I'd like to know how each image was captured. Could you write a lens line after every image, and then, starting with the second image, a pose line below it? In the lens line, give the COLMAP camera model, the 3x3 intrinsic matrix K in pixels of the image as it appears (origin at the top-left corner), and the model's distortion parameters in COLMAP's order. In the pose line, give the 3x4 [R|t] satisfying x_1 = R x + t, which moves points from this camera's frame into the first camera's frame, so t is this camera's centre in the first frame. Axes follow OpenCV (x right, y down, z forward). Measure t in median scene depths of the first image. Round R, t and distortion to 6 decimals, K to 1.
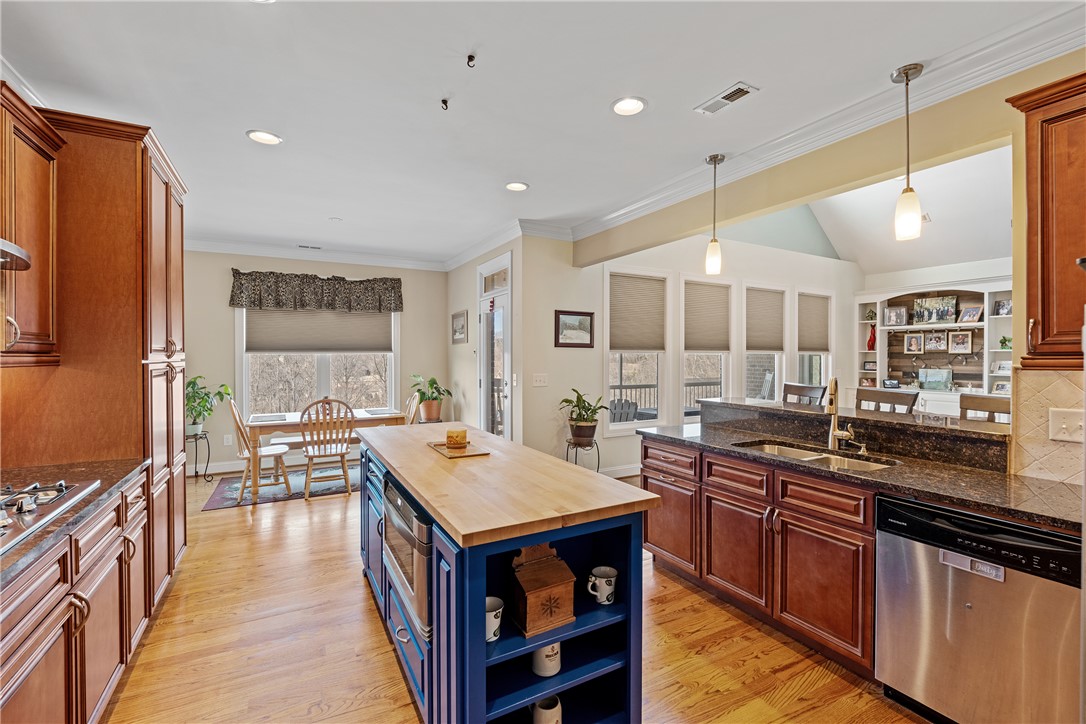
lens RADIAL K [[470.7, 0, 545.1], [0, 470.7, 359.6], [0, 0, 1]] dist [0.000307, 0.000172]
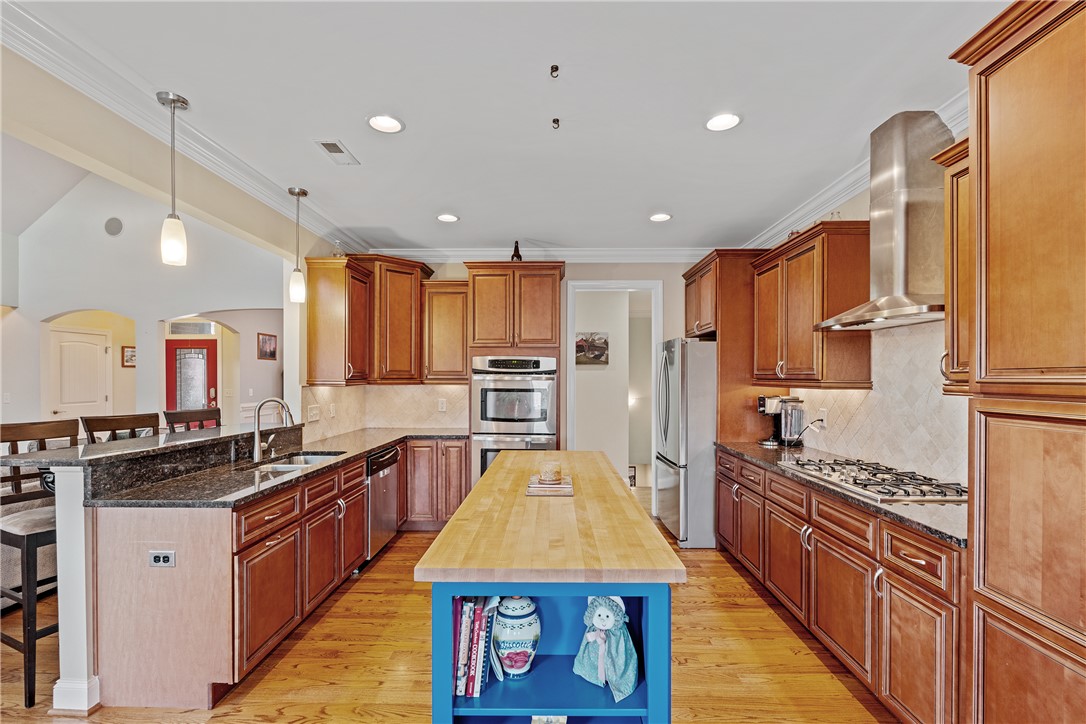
lens RADIAL K [[474.0, 0, 542.6], [0, 474.0, 371.6], [0, 0, 1]] dist [-0.030176, 0.000199]
pose [[-0.858455, 0.001936, 0.512885, -0.285744], [0.001355, 0.999998, -0.001507, -0.013637], [-0.512887, -0.000599, -0.858456, 0.798767]]
